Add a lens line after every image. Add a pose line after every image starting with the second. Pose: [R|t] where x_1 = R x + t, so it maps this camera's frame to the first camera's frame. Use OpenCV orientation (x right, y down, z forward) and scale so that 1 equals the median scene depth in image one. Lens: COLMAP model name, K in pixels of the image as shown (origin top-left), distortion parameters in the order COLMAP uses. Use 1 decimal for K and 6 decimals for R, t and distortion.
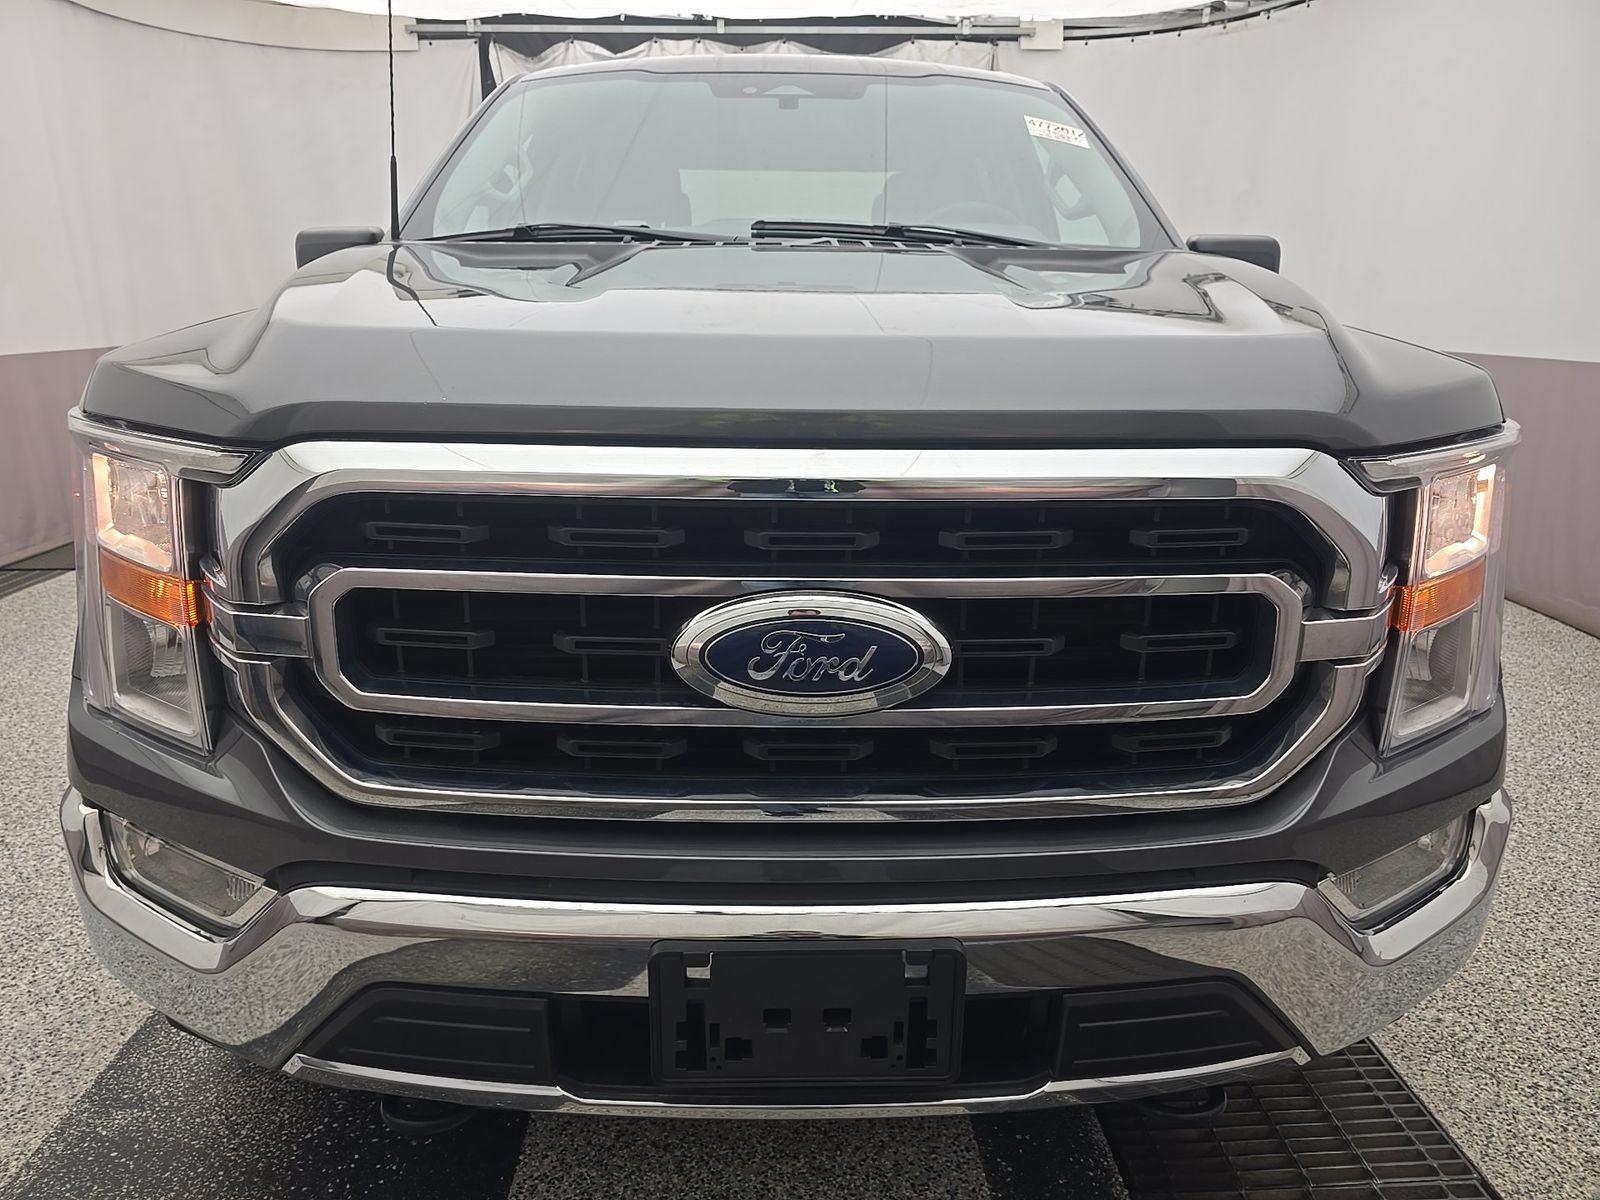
lens RADIAL K [[1090.9, 0, 802.0], [0, 1090.9, 599.0], [0, 0, 1]] dist [0.012961, -0.010659]
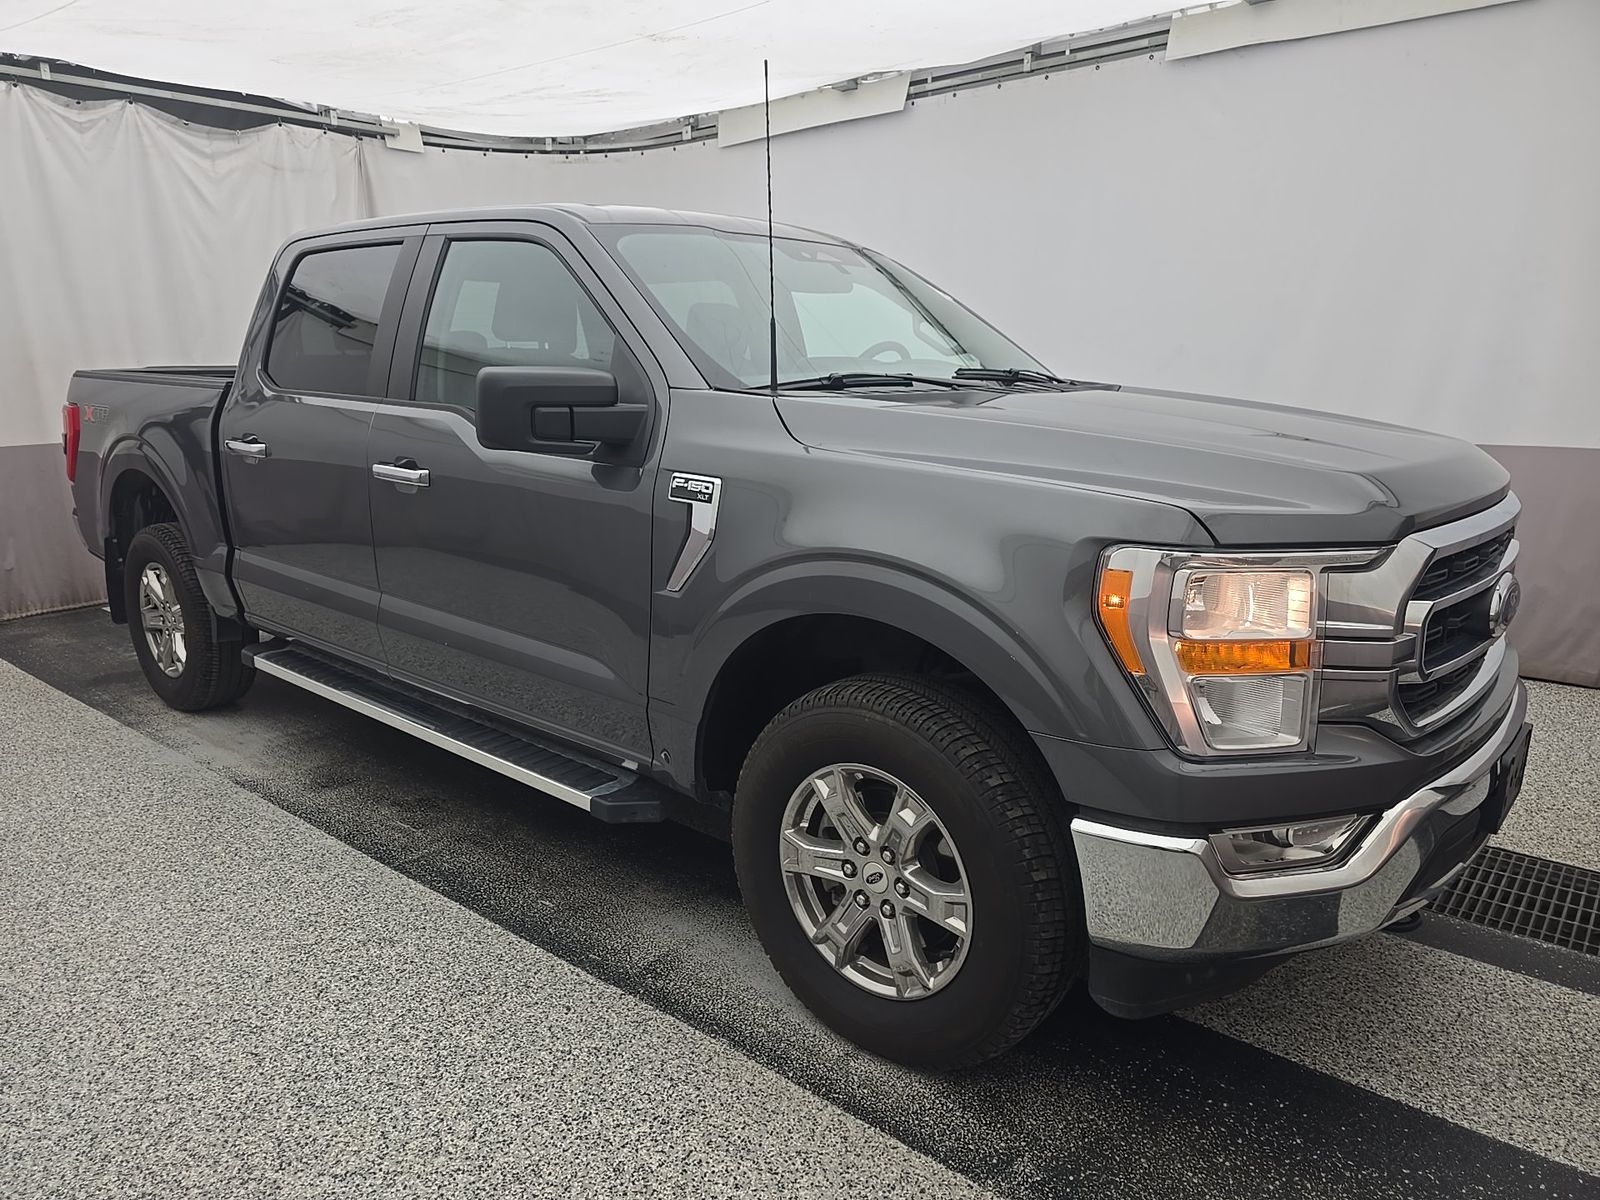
lens RADIAL K [[1090.9, 0, 799.0], [0, 1090.9, 604.3], [0, 0, 1]] dist [0.012961, -0.010659]
pose [[0.667810, -0.167026, 0.725350, -0.358482], [0.203262, 0.978381, 0.038153, -0.045778], [-0.716041, 0.121957, 0.687322, 0.073651]]
